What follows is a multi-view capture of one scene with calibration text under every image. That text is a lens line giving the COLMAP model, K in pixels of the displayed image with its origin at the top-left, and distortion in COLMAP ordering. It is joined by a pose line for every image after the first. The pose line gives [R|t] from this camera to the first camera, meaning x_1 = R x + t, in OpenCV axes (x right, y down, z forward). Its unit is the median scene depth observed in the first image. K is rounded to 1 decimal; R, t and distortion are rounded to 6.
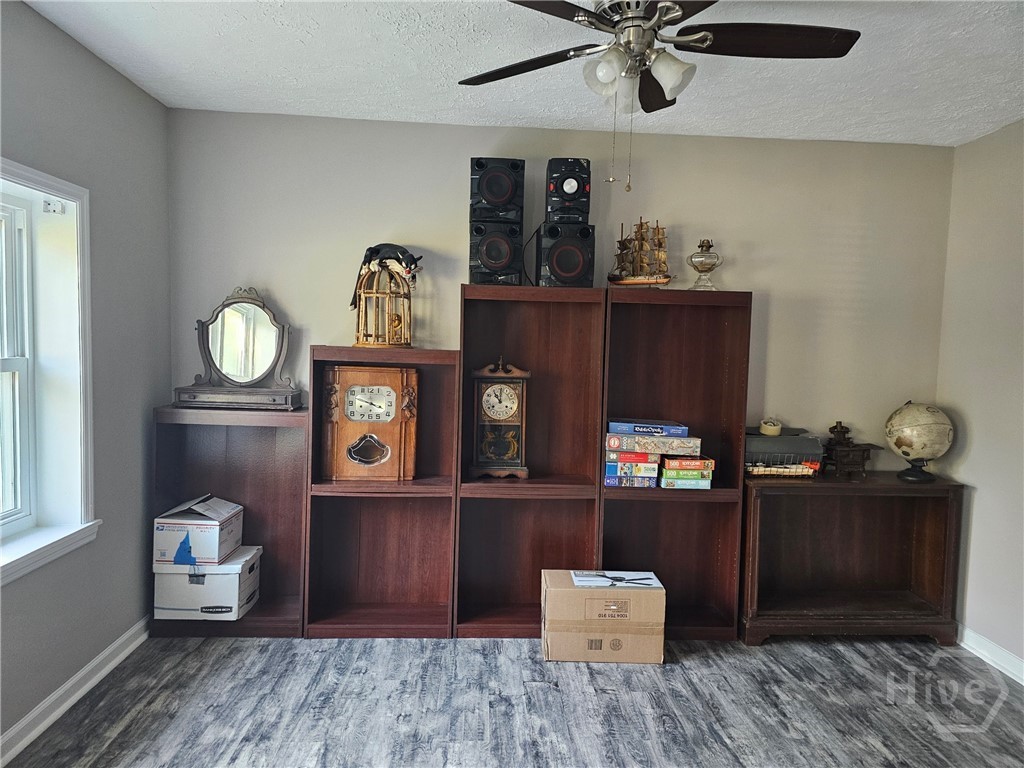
lens RADIAL K [[712.2, 0, 479.5], [0, 712.2, 371.5], [0, 0, 1]] dist [0.041011, -0.032178]
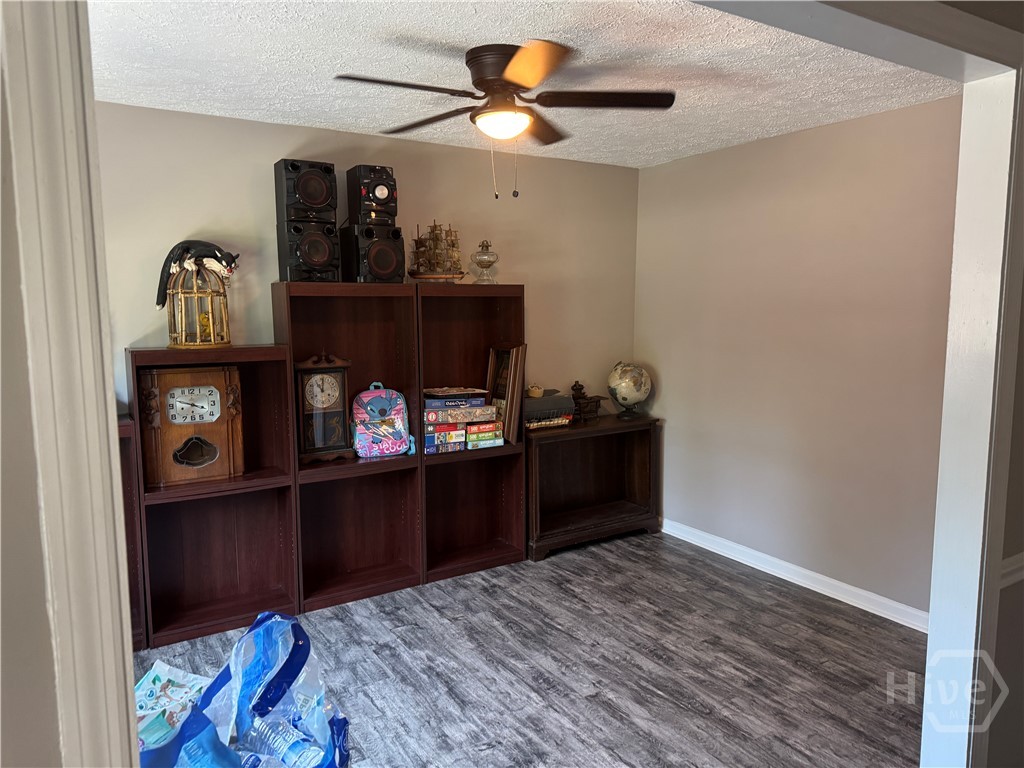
lens RADIAL K [[714.0, 0, 514.1], [0, 714.0, 387.7], [0, 0, 1]] dist [0.046645, -0.058864]
pose [[0.875126, -0.090578, 0.475342, -0.241425], [0.058098, 0.994886, 0.082617, -0.036020], [-0.480395, -0.044684, 0.875913, -0.085707]]
